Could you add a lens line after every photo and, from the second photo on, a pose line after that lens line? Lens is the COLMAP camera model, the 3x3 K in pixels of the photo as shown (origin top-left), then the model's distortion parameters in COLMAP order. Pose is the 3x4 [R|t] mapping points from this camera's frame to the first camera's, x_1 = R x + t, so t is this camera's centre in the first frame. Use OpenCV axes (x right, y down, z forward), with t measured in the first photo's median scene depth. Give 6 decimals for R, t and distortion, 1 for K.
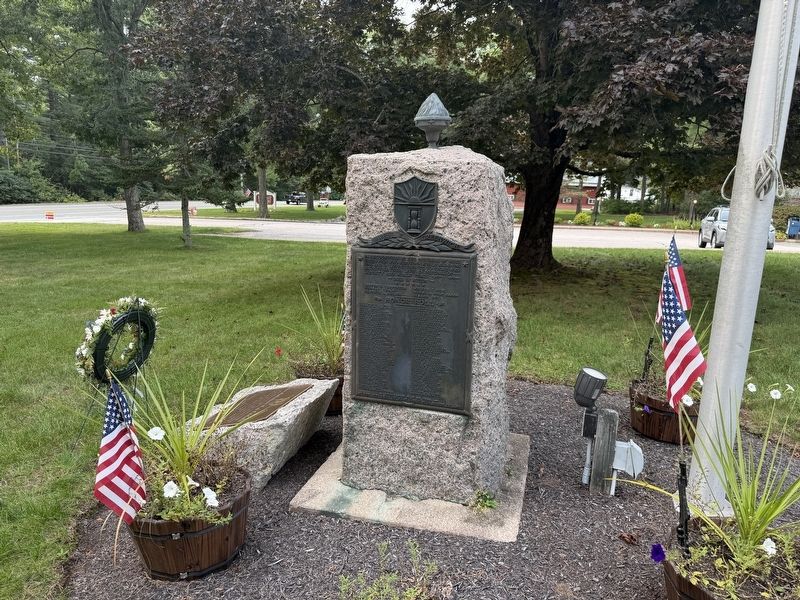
lens RADIAL K [[566.8, 0, 405.7], [0, 566.8, 300.5], [0, 0, 1]] dist [0.056697, -0.071830]
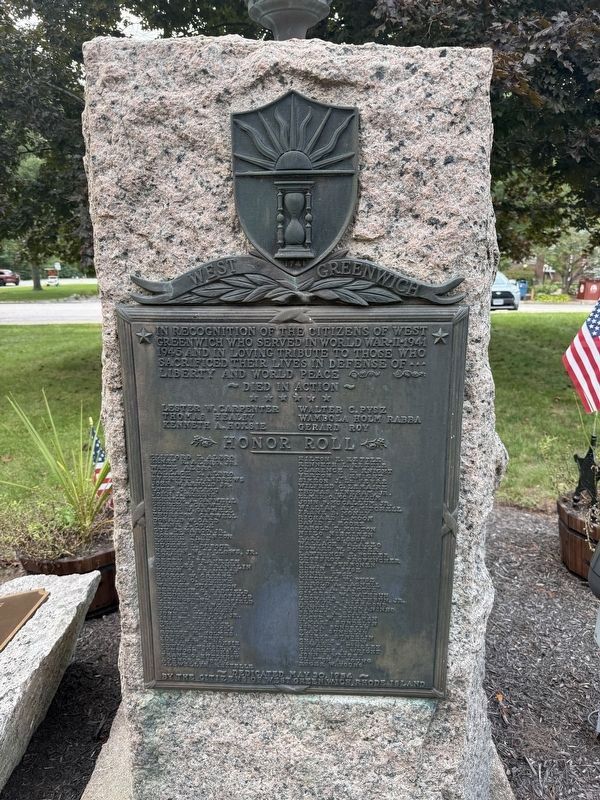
lens RADIAL K [[566.8, 0, 298.0], [0, 566.8, 403.3], [0, 0, 1]] dist [0.056697, -0.071830]
pose [[0.967260, -0.081490, 0.240348, -0.076979], [0.070547, 0.996056, 0.053804, -0.044913], [-0.243784, -0.035086, 0.969195, 0.627613]]
